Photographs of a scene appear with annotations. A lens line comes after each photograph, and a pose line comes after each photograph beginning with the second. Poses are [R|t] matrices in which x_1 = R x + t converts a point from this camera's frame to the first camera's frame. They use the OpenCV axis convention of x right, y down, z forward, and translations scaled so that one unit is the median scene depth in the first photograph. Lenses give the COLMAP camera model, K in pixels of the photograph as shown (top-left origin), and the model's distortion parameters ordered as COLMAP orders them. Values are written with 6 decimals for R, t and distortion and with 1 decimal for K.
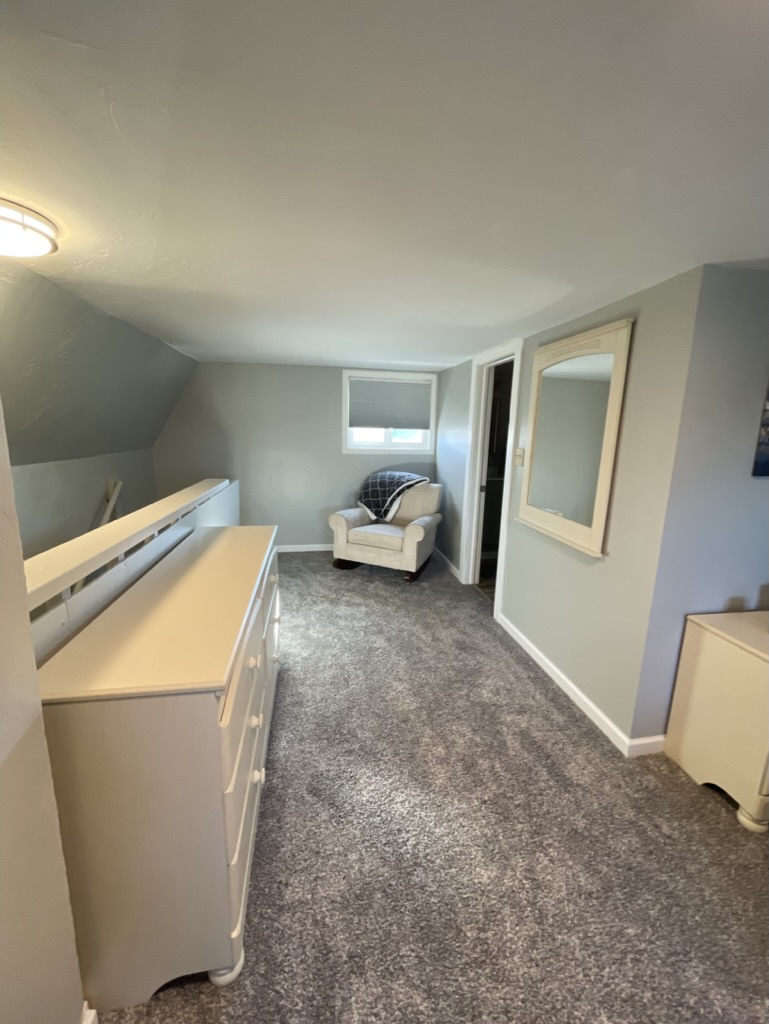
lens RADIAL K [[411.9, 0, 385.4], [0, 411.9, 510.6], [0, 0, 1]] dist [0.000175, -0.001161]
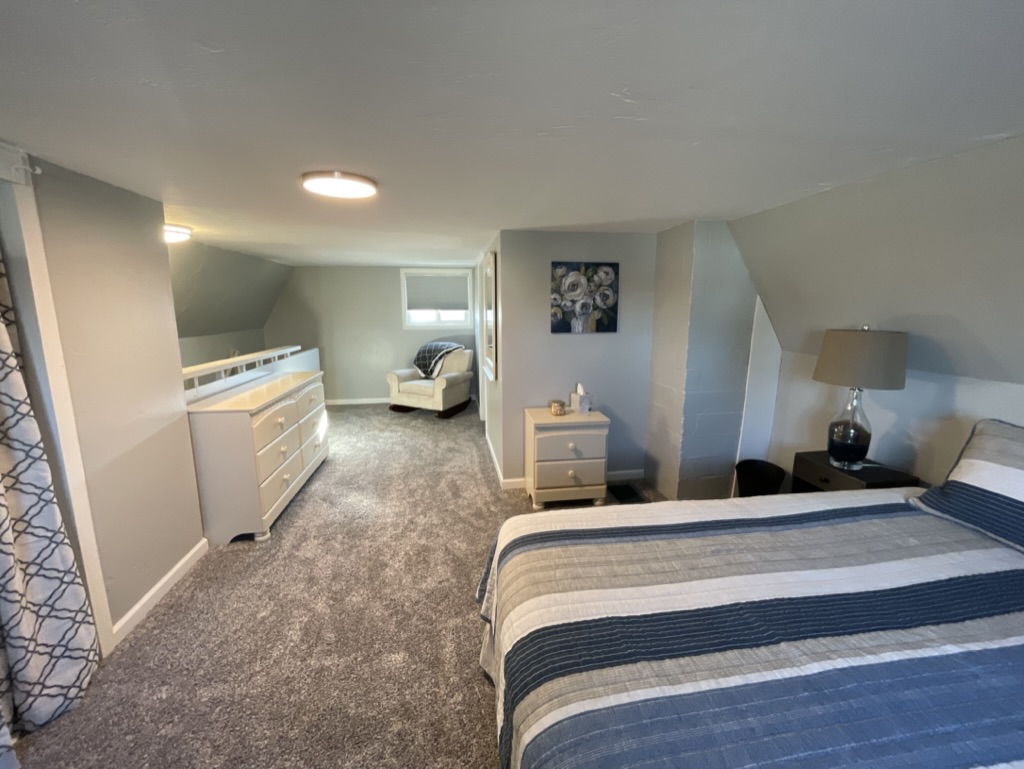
lens RADIAL K [[411.9, 0, 510.4], [0, 411.9, 382.4], [0, 0, 1]] dist [0.000175, -0.001161]
pose [[0.999474, -0.019503, -0.025902, 0.335005], [0.019065, 0.999673, -0.017050, 0.077605], [0.026226, 0.016547, 0.999519, -0.406622]]
